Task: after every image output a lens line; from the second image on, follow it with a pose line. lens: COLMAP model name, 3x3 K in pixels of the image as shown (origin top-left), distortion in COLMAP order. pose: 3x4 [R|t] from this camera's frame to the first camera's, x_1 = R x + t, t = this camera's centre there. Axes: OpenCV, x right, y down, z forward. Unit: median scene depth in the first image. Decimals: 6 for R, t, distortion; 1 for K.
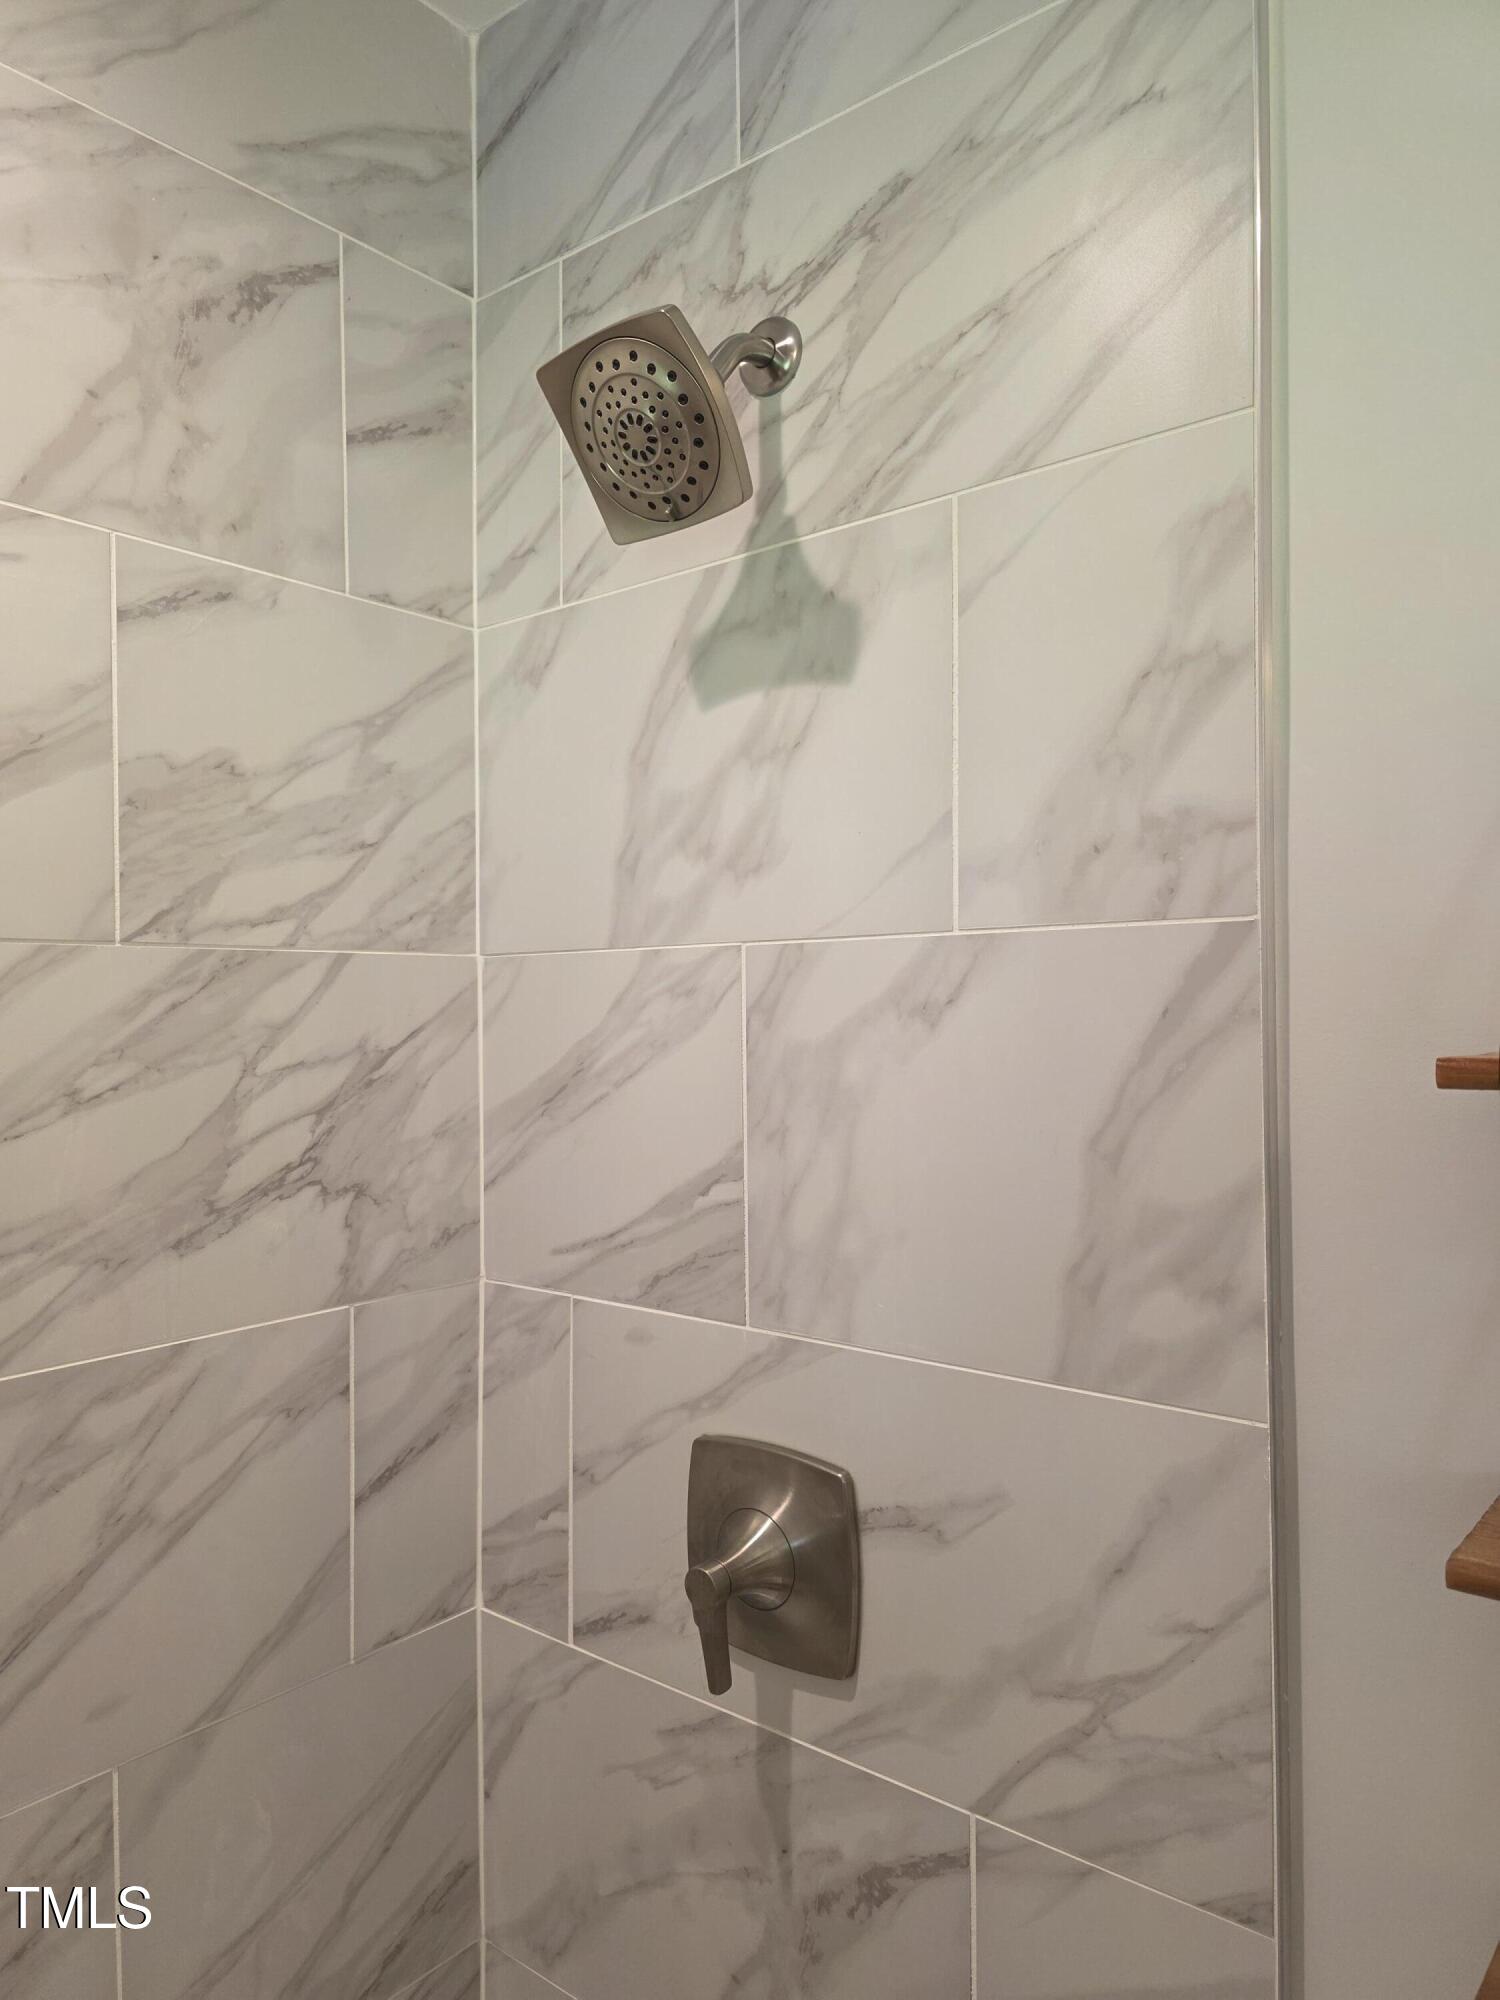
lens RADIAL K [[1360.7, 0, 753.6], [0, 1360.7, 1013.6], [0, 0, 1]] dist [0.039710, -0.031671]
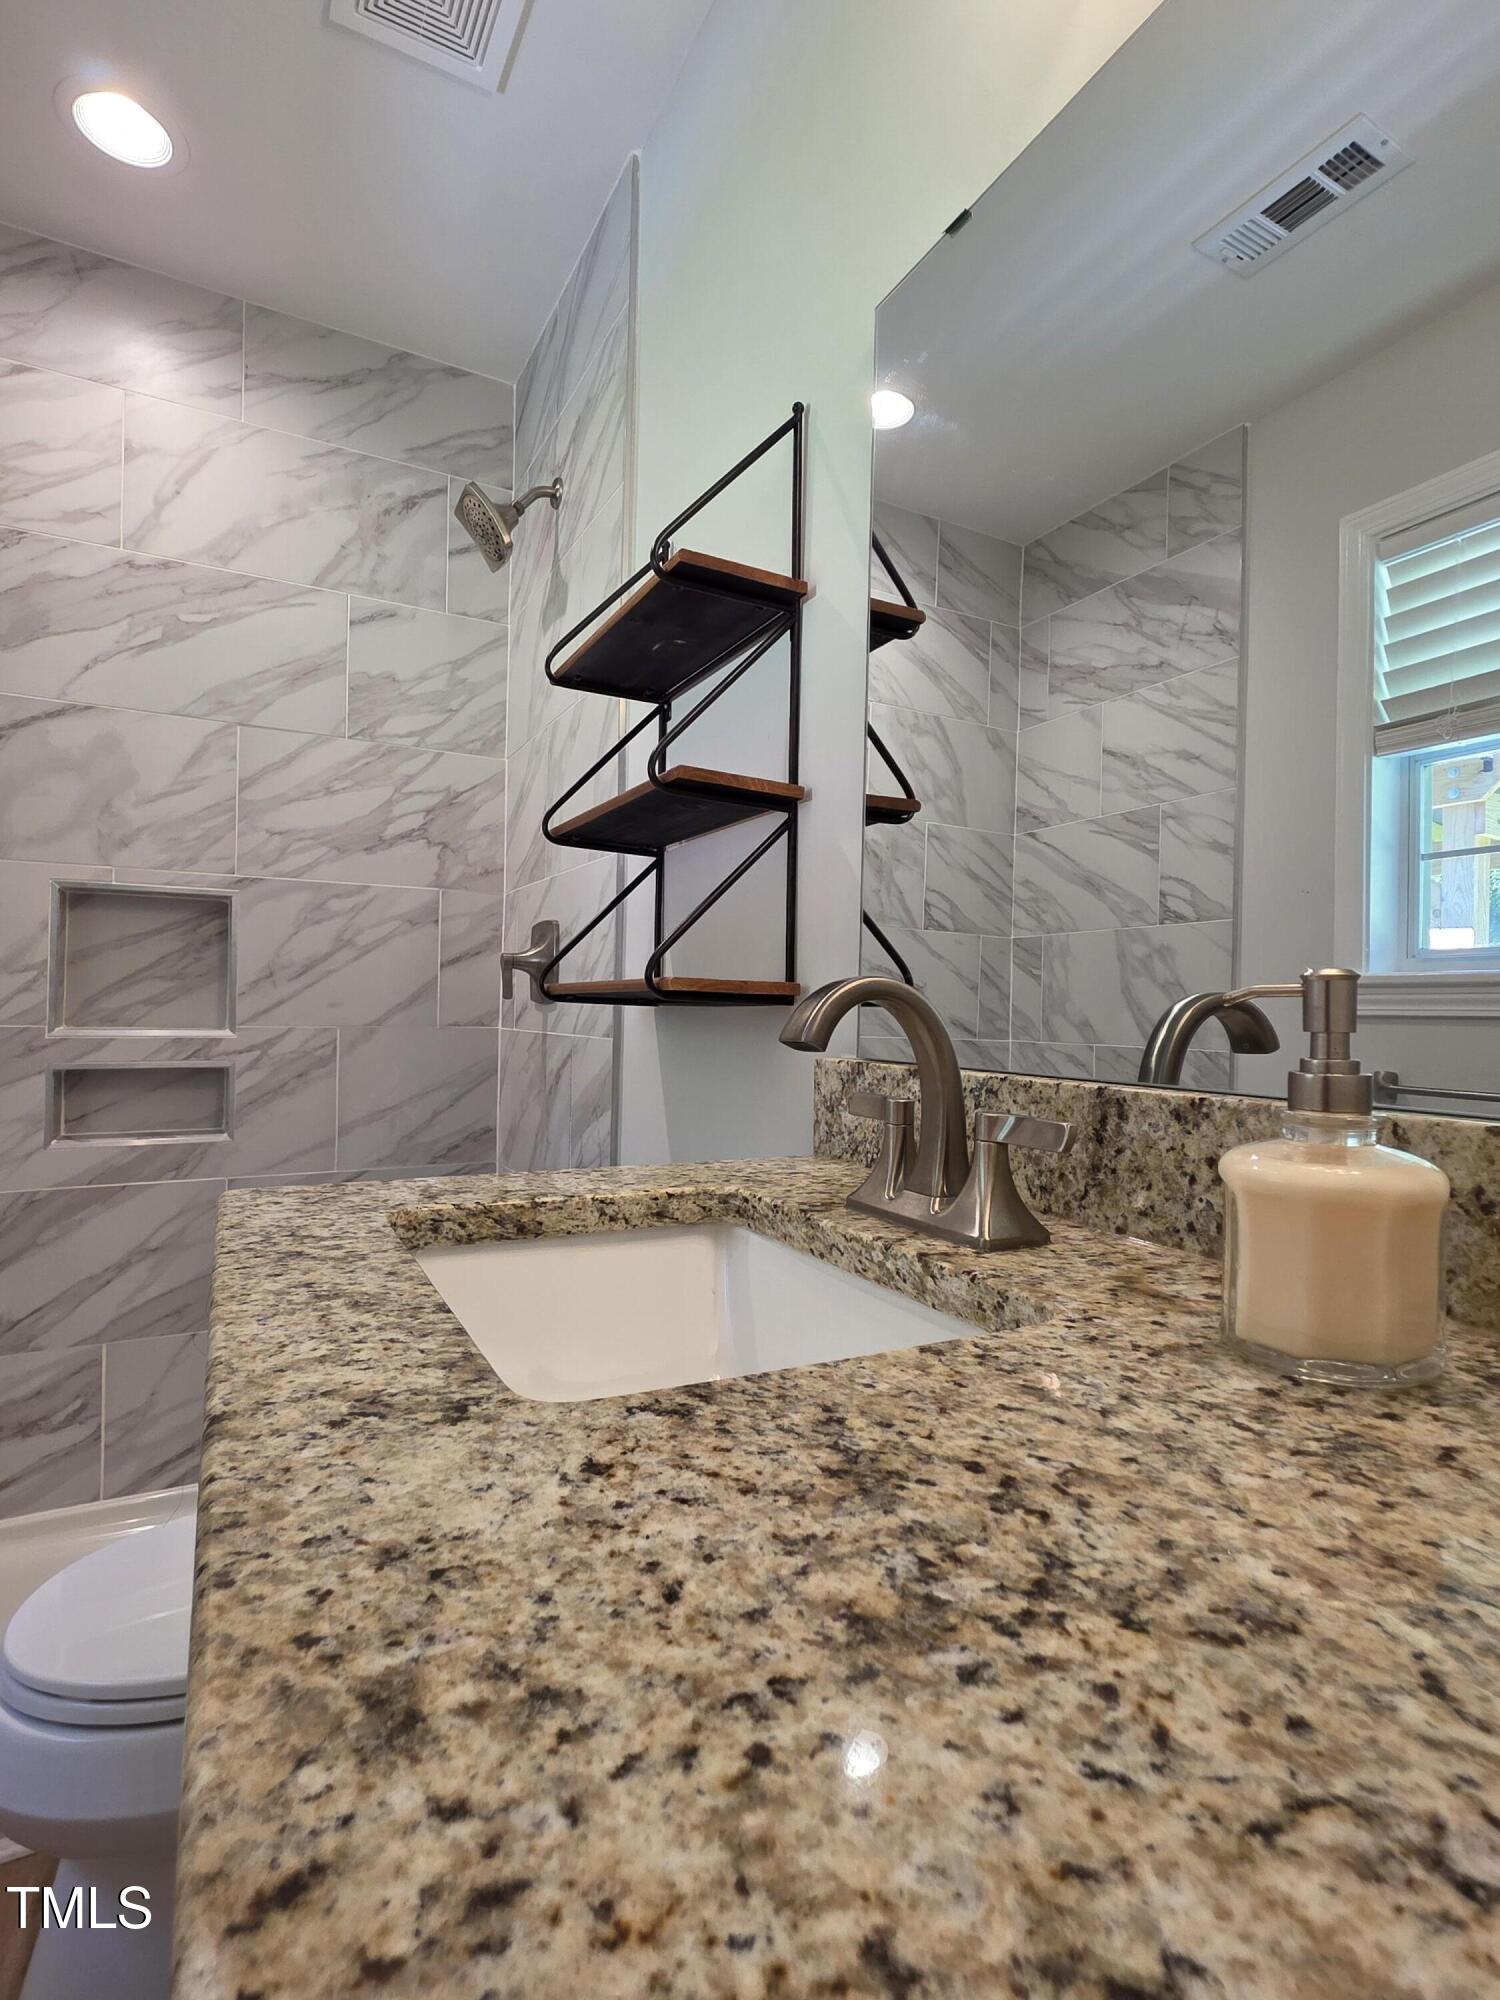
lens RADIAL K [[1007.9, 0, 764.0], [0, 1007.9, 1003.2], [0, 0, 1]] dist [-0.001185, 0.001180]
pose [[0.927150, 0.020906, -0.374108, 1.043228], [-0.025057, 0.999667, -0.006234, 0.450601], [0.373853, 0.015154, 0.927364, -0.556851]]
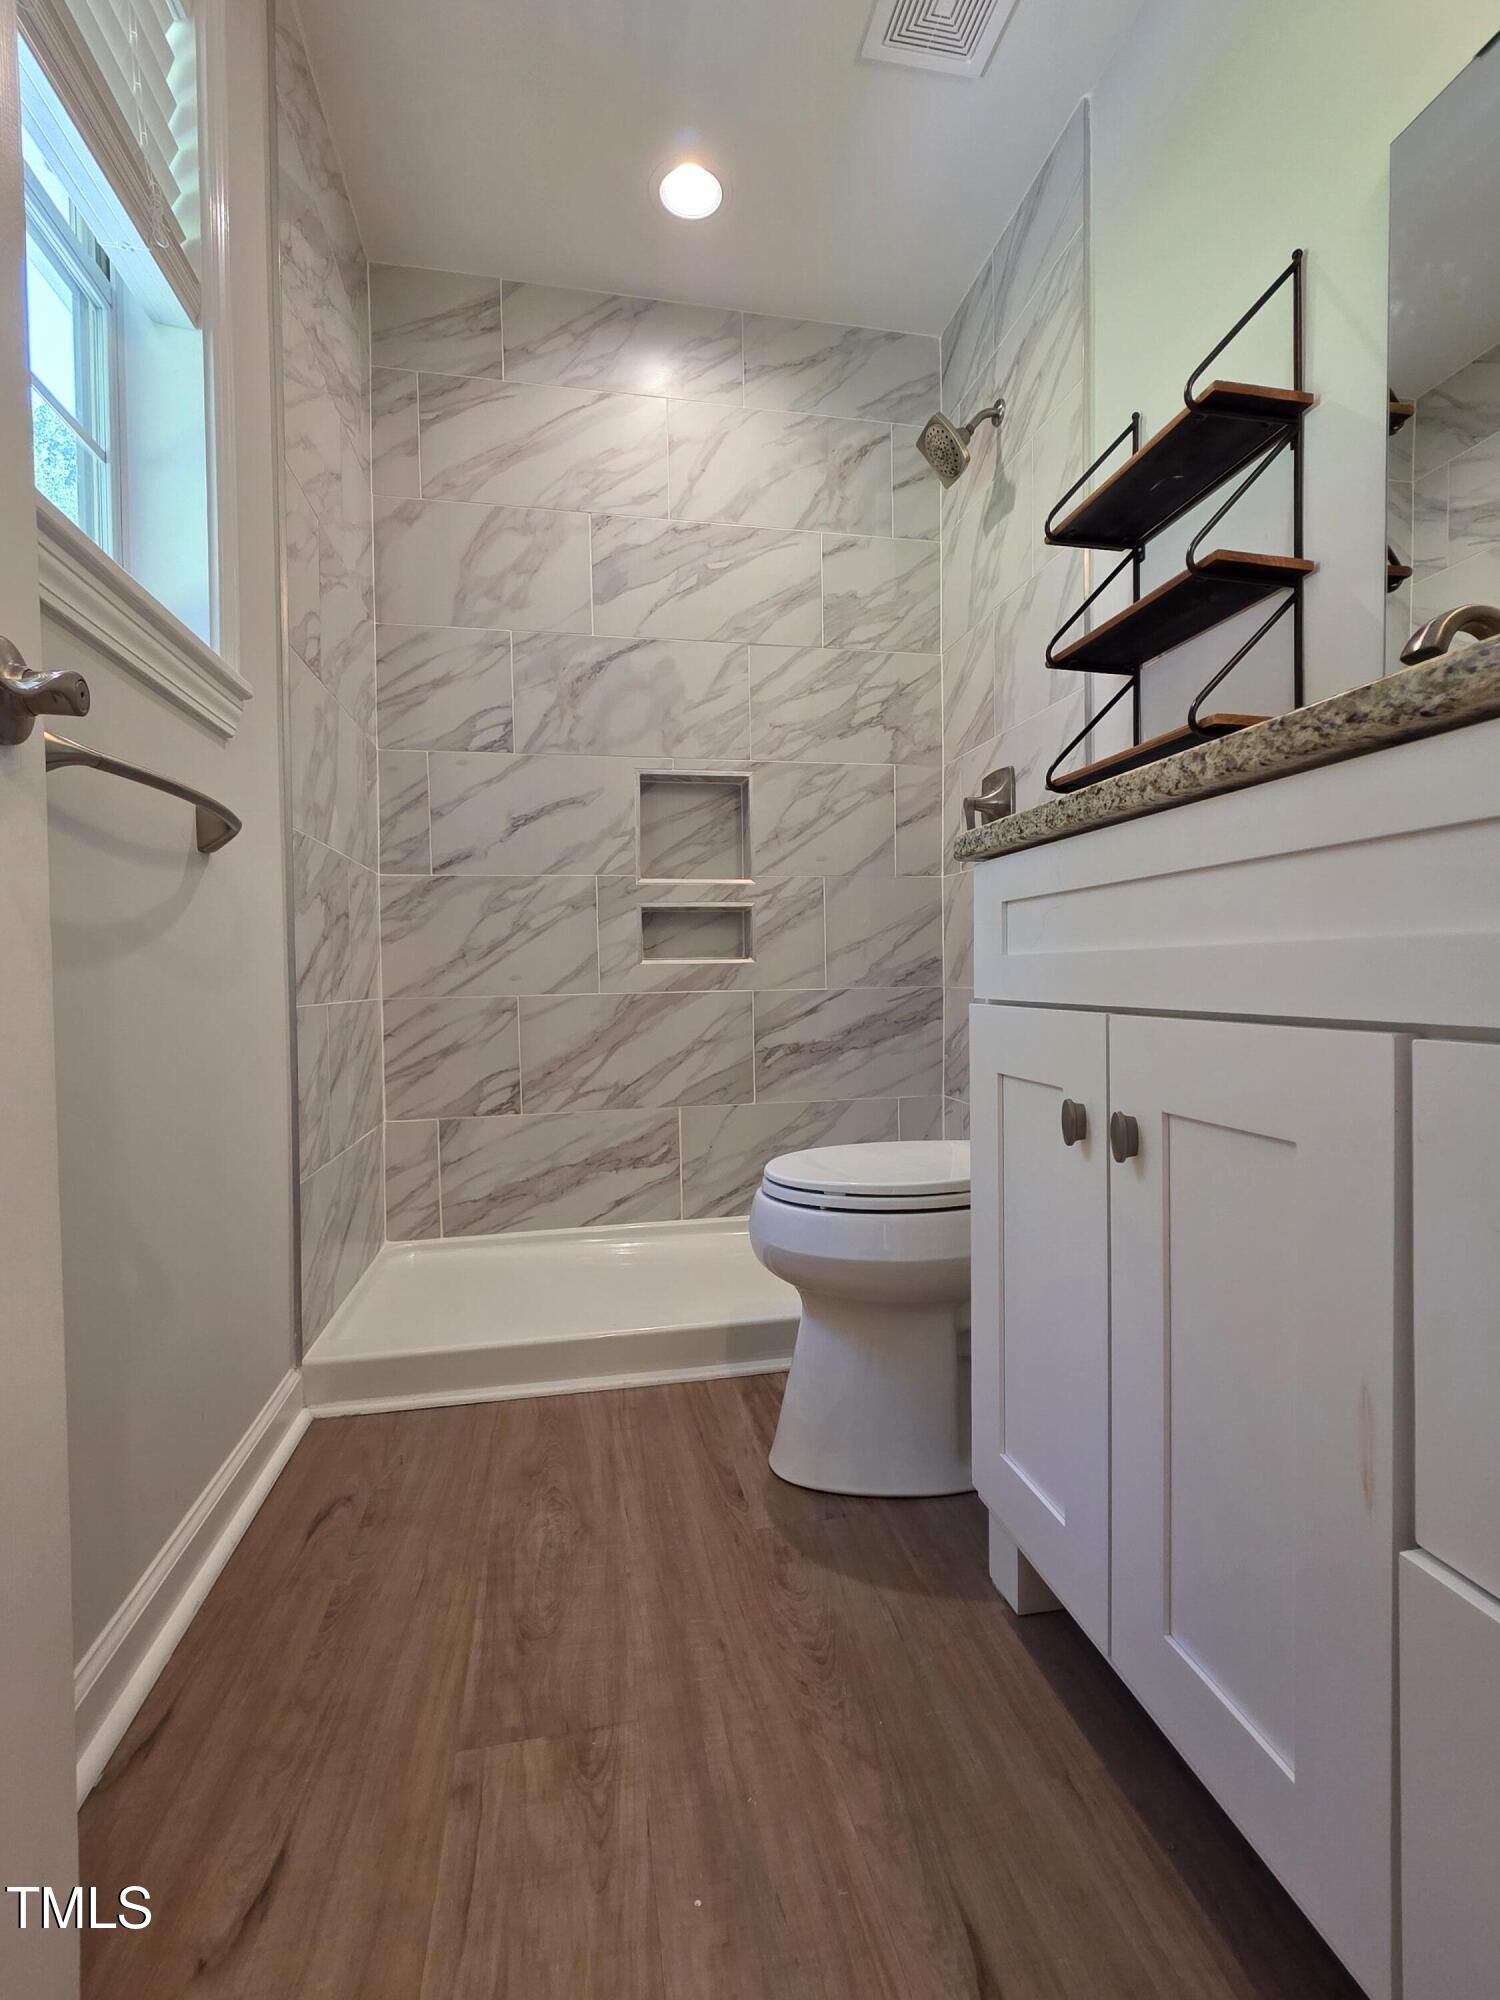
lens RADIAL K [[949.5, 0, 761.2], [0, 949.5, 1001.8], [0, 0, 1]] dist [0.002984, -0.001288]
pose [[0.777584, 0.013825, -0.628627, 0.914938], [0.007311, 0.999492, 0.031025, 0.737261], [0.628736, -0.028721, 0.777088, -0.984975]]
